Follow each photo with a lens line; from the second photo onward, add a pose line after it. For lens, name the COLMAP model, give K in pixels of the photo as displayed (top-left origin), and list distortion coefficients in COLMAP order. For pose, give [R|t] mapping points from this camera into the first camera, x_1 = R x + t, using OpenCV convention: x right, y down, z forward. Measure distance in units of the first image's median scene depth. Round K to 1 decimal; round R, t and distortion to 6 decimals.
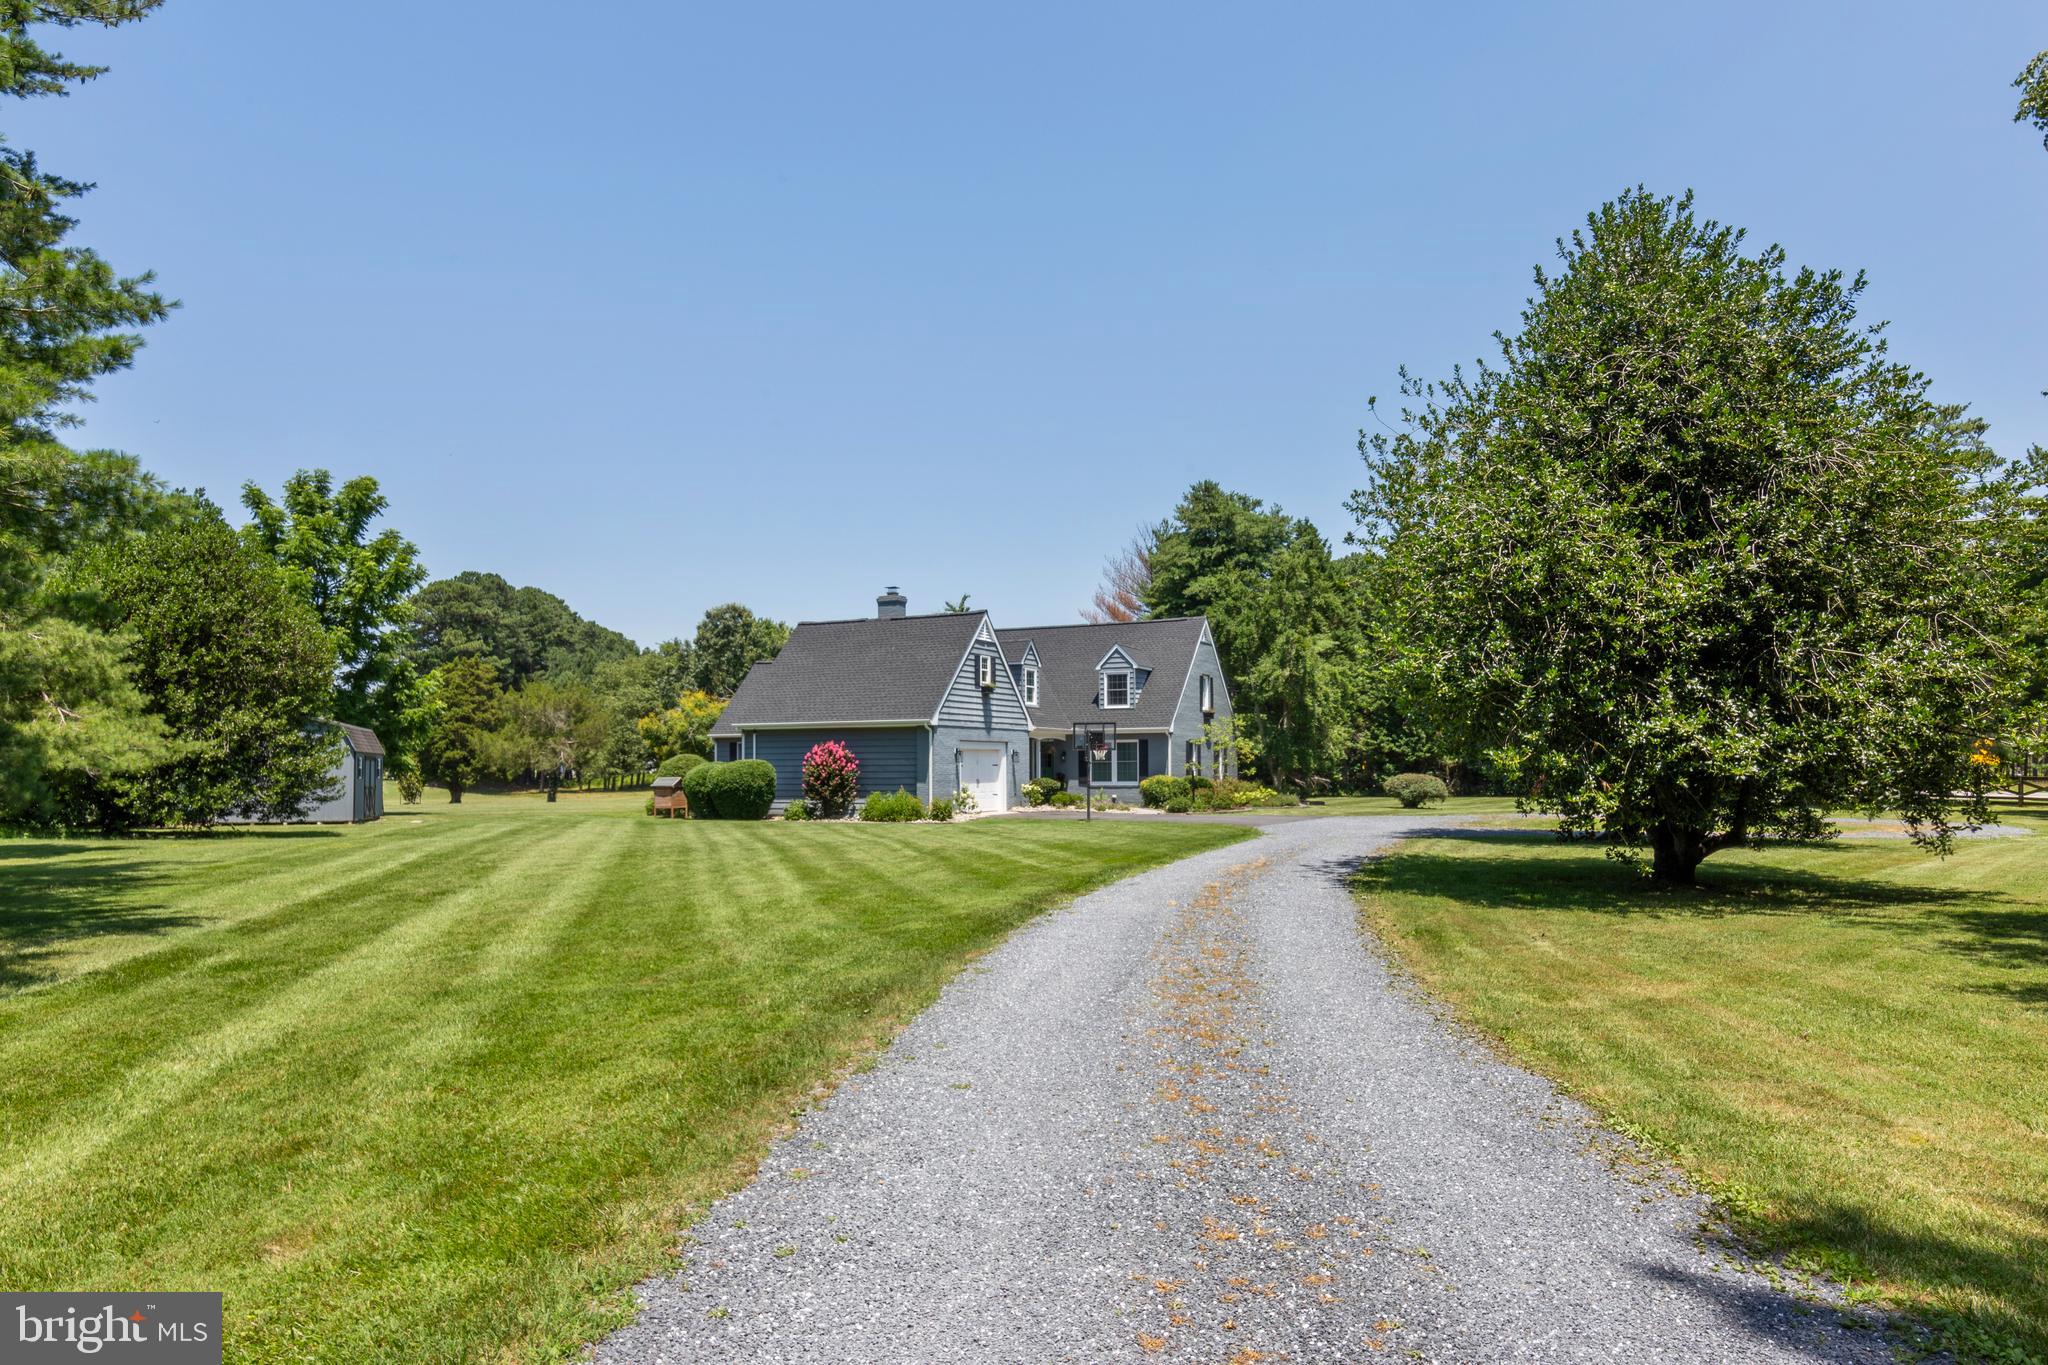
lens RADIAL K [[1252.3, 0, 1024.0], [0, 1252.3, 682.5], [0, 0, 1]] dist [-0.003903, 0.000178]
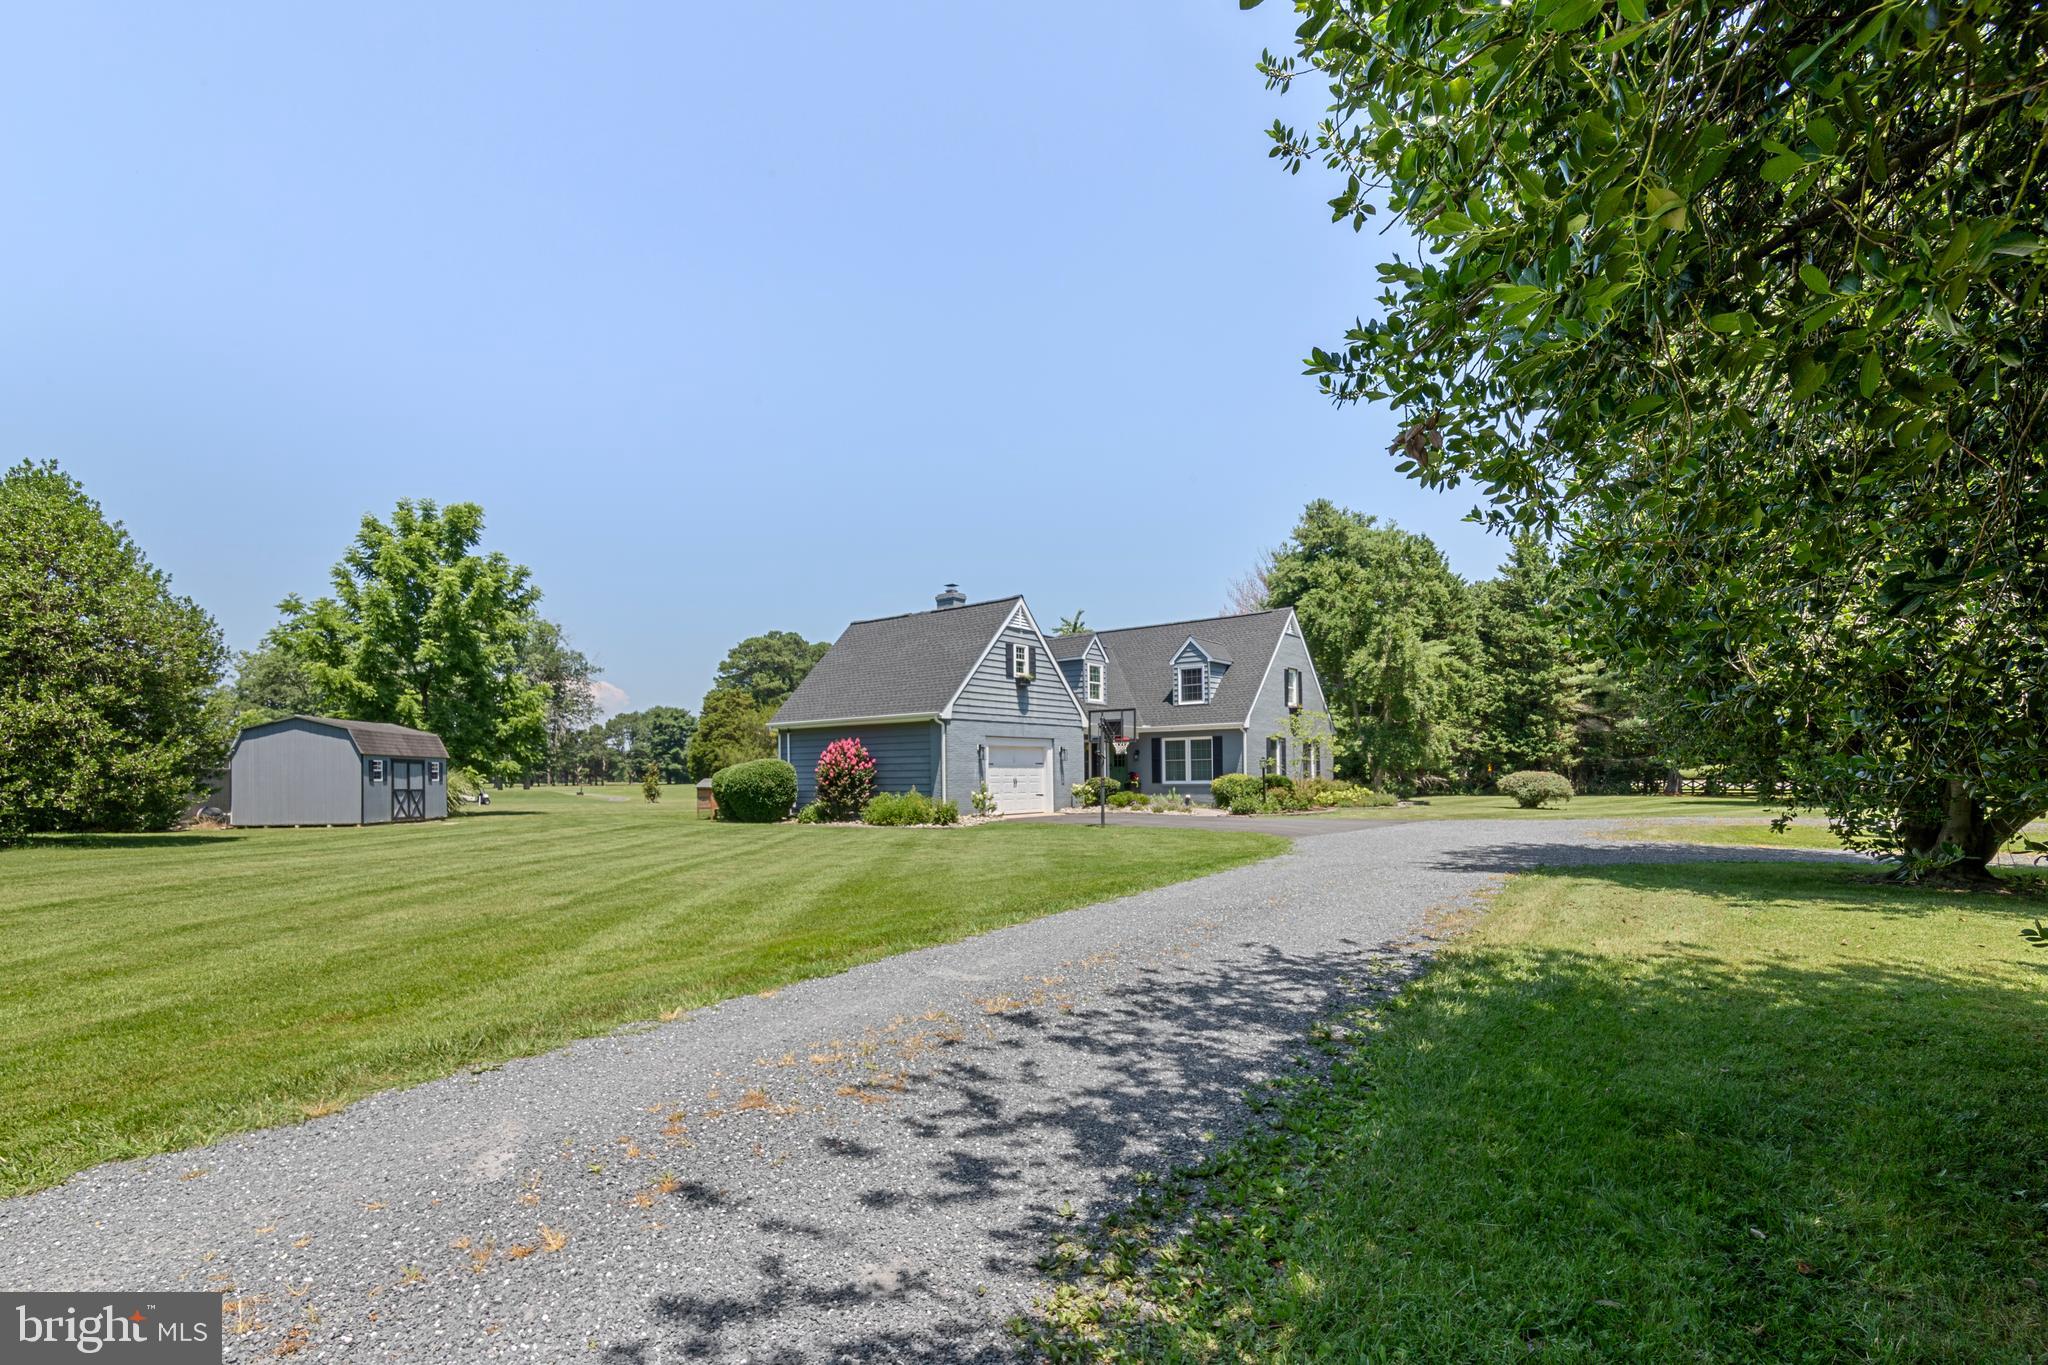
lens RADIAL K [[934.8, 0, 1018.8], [0, 934.8, 738.4], [0, 0, 1]] dist [0.001554, 0.000266]
pose [[0.979059, -0.014541, -0.203056, 0.090249], [0.020558, 0.999409, 0.027554, 0.024316], [0.202536, -0.031152, 0.978779, 0.276863]]
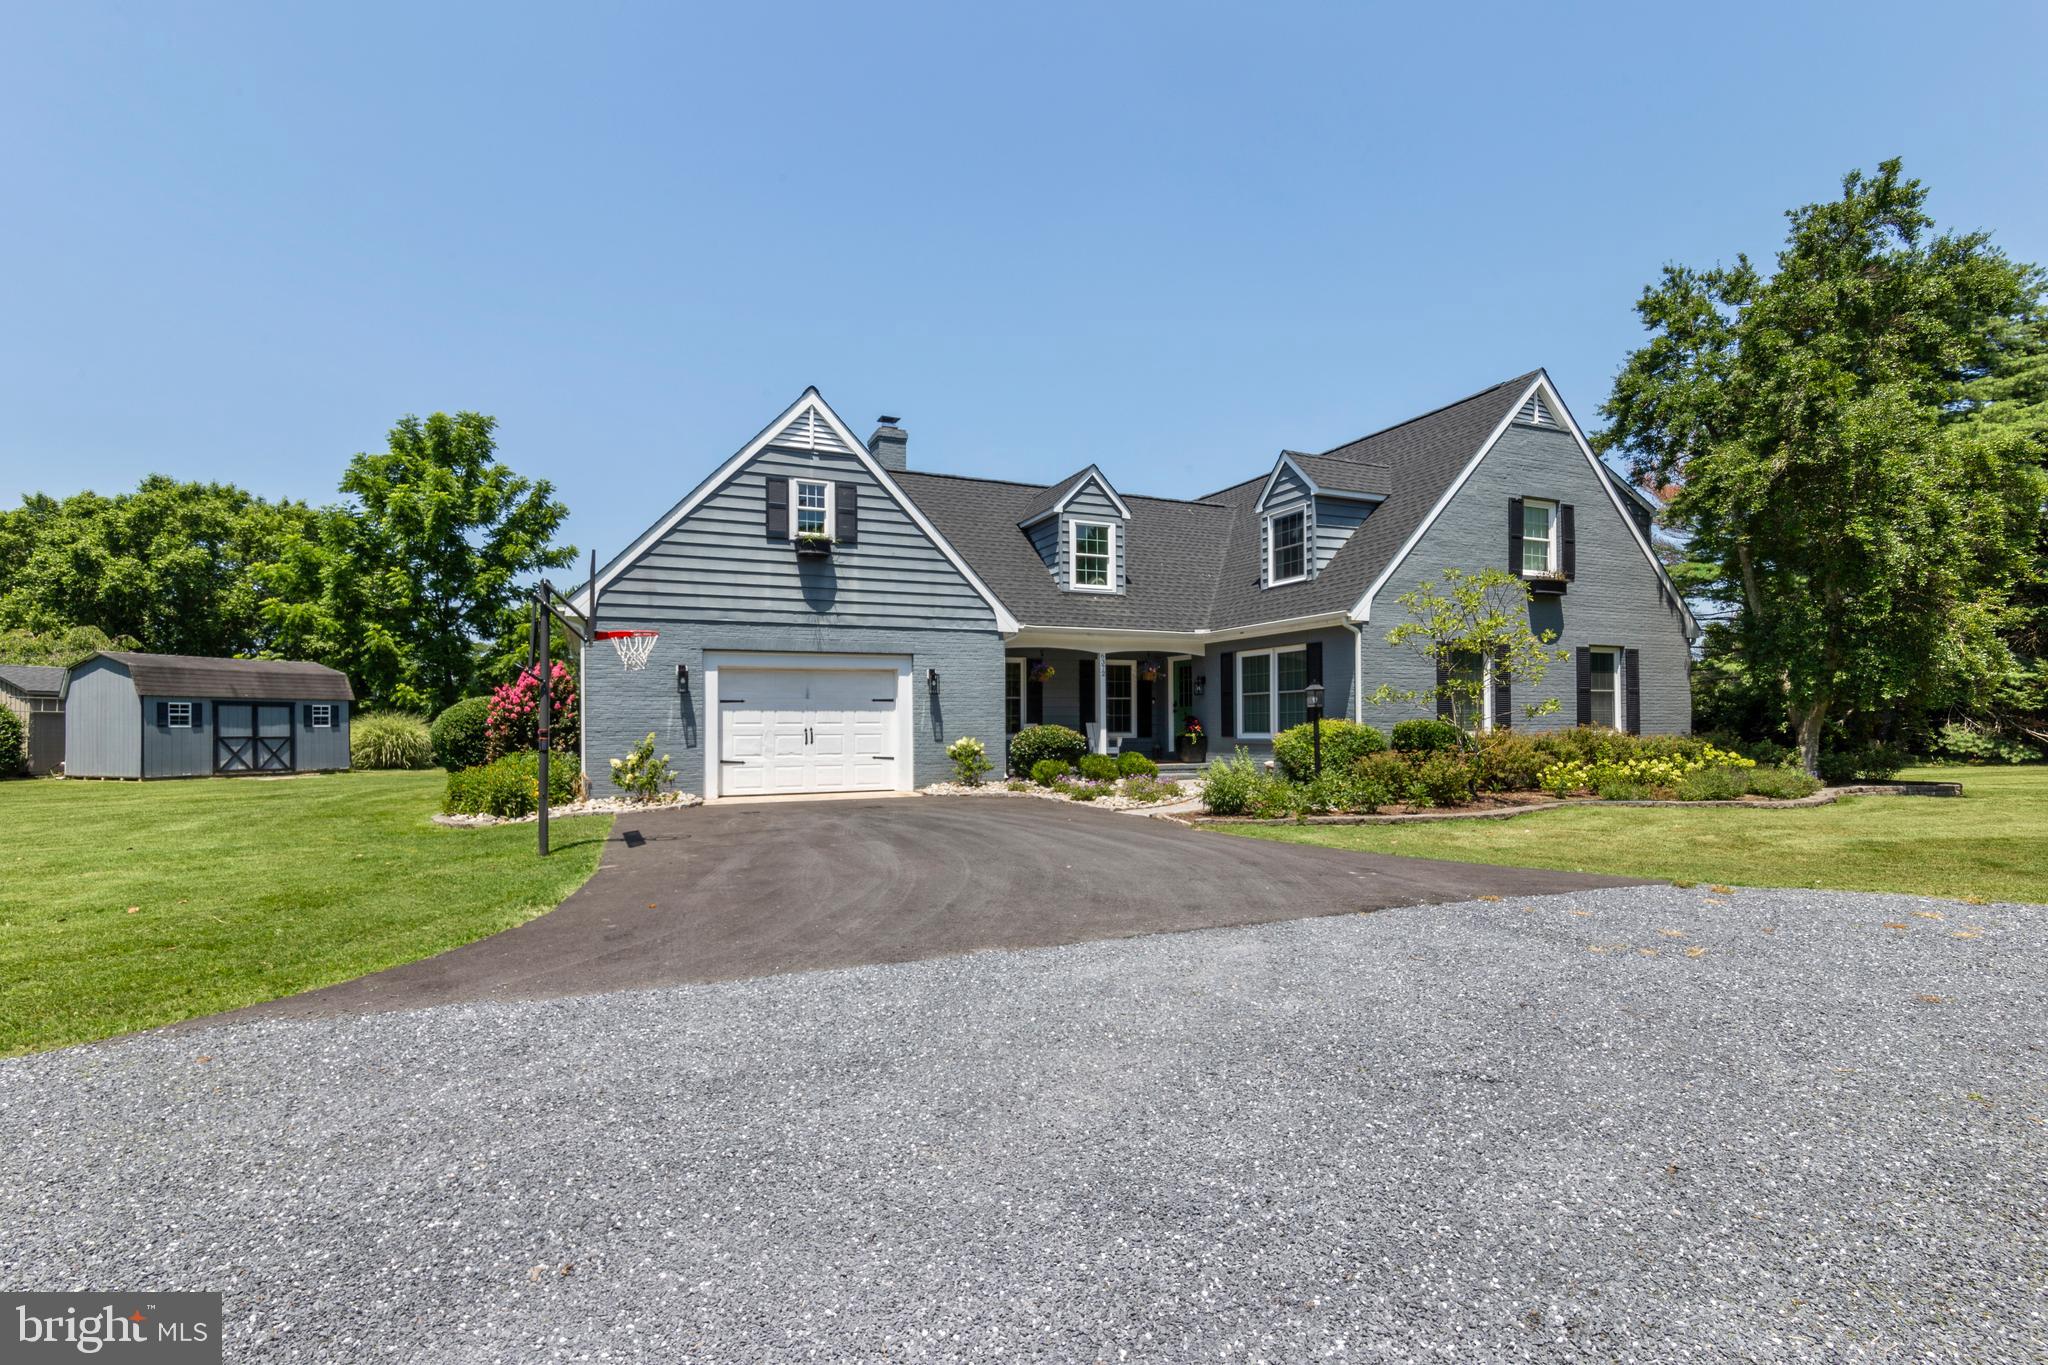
lens RADIAL K [[947.6, 0, 989.6], [0, 947.6, 720.7], [0, 0, 1]] dist [-0.000366, 0.000030]
pose [[0.766773, -0.005809, -0.641893, 0.223778], [0.048301, 0.997646, 0.048670, 0.050264], [0.640099, -0.068323, 0.765248, 0.639967]]
